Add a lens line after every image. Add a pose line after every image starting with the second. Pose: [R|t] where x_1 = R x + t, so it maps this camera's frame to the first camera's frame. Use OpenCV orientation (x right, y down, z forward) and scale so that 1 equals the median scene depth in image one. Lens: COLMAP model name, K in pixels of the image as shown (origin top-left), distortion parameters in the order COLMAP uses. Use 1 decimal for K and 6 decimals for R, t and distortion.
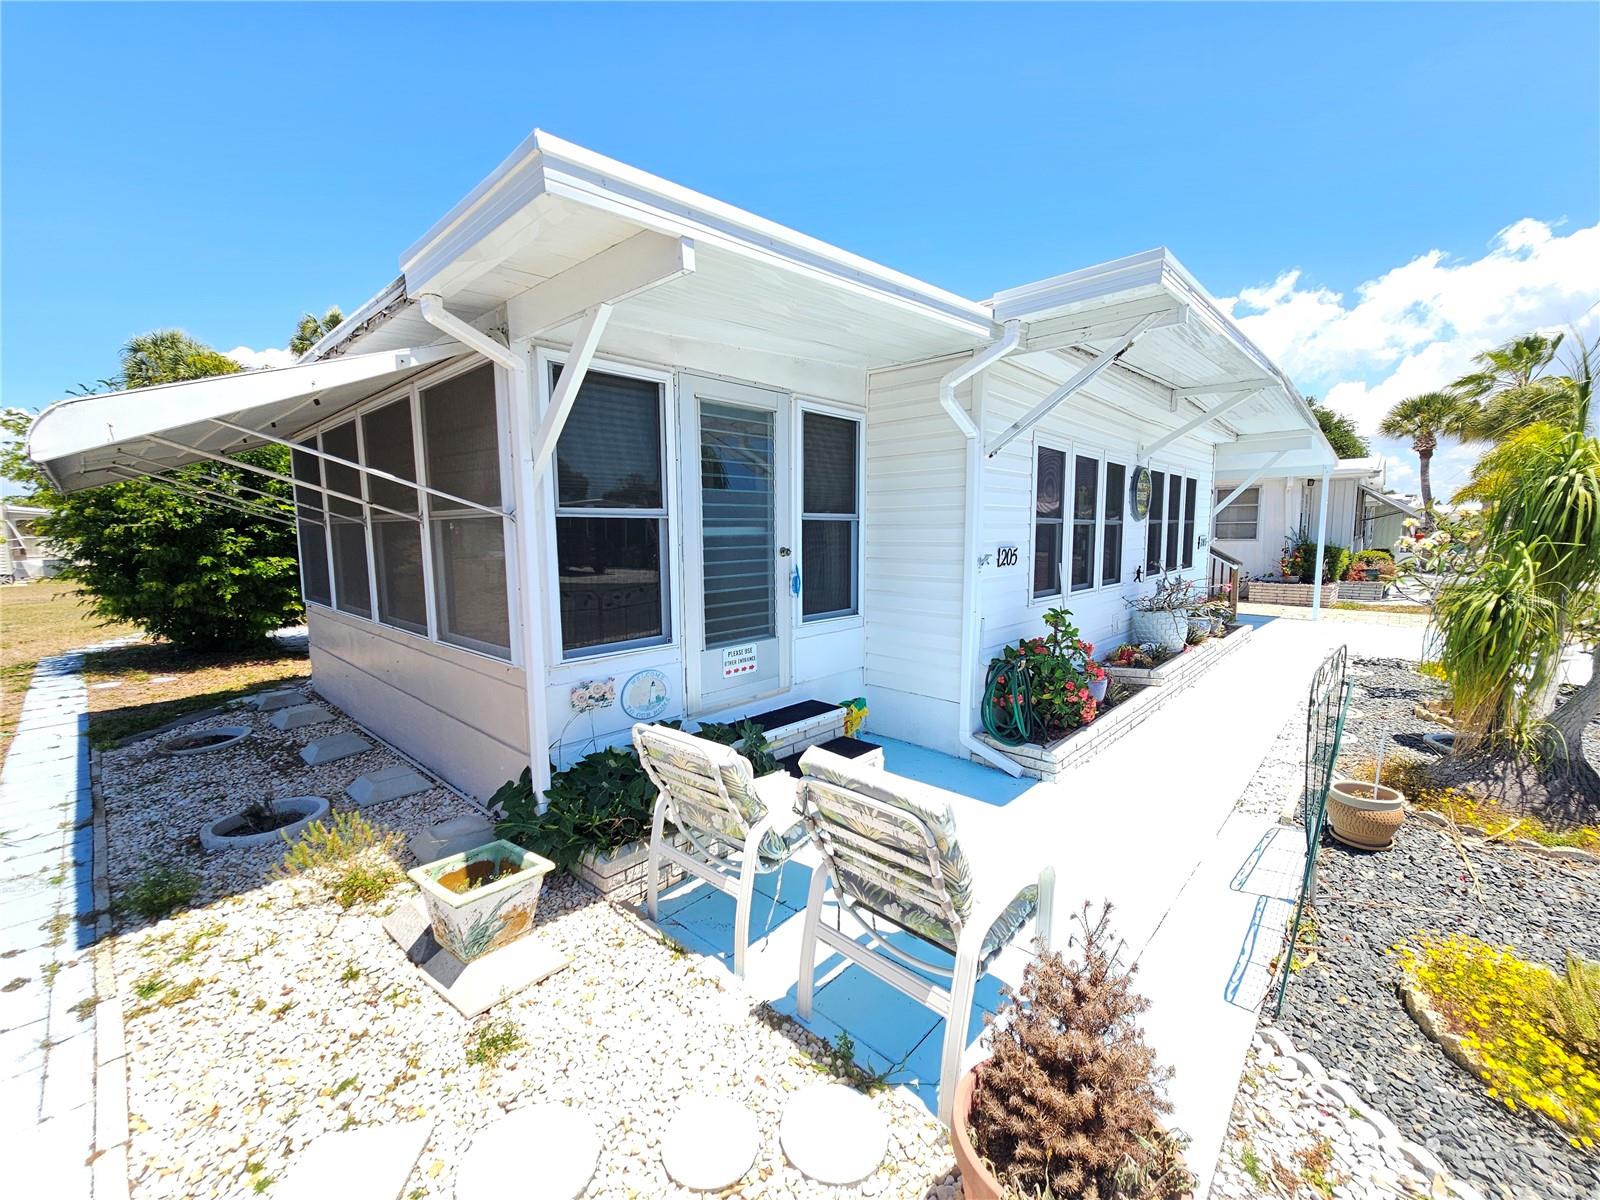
lens RADIAL K [[650.5, 0, 800.0], [0, 650.5, 600.0], [0, 0, 1]] dist [-0.003207, 0.000183]
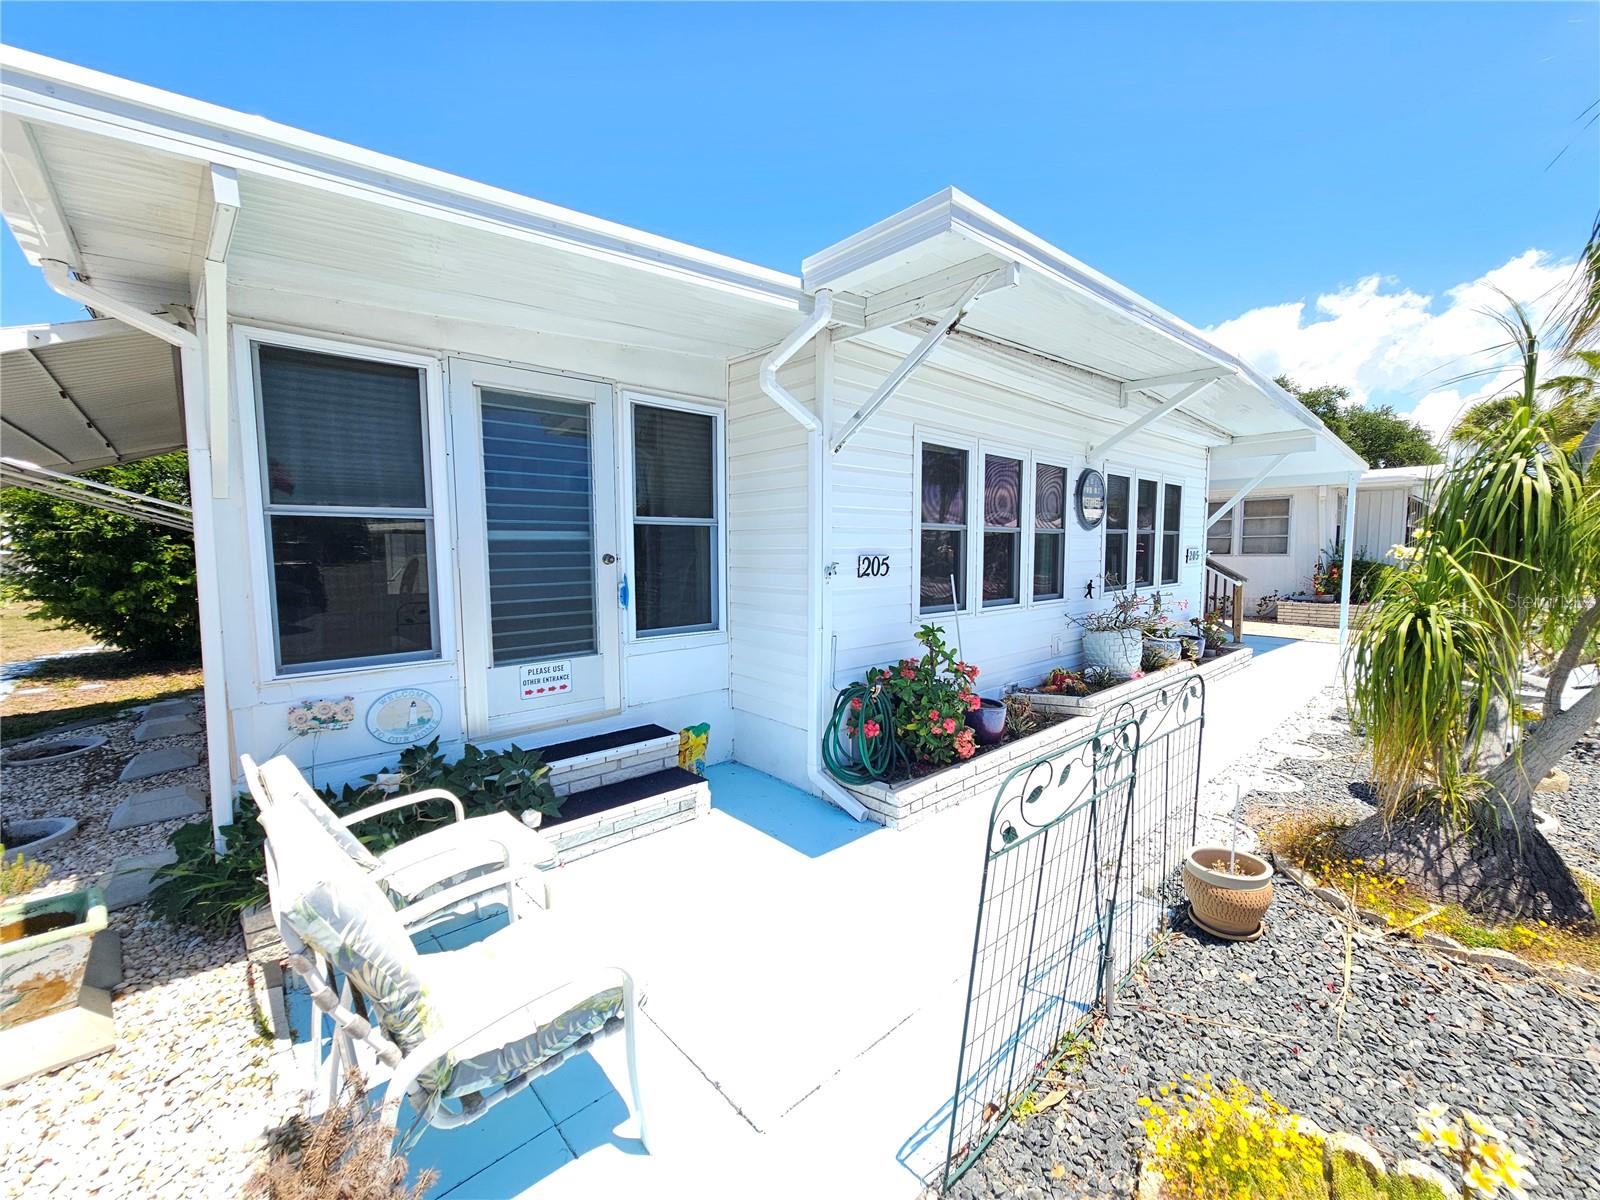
lens RADIAL K [[650.9, 0, 800.0], [0, 650.9, 600.0], [0, 0, 1]] dist [-0.000707, -0.000252]
pose [[0.996993, 0.009186, -0.076941, 0.312843], [-0.011062, 0.999651, -0.024000, 0.001533], [0.076693, 0.024779, 0.996747, 0.125583]]
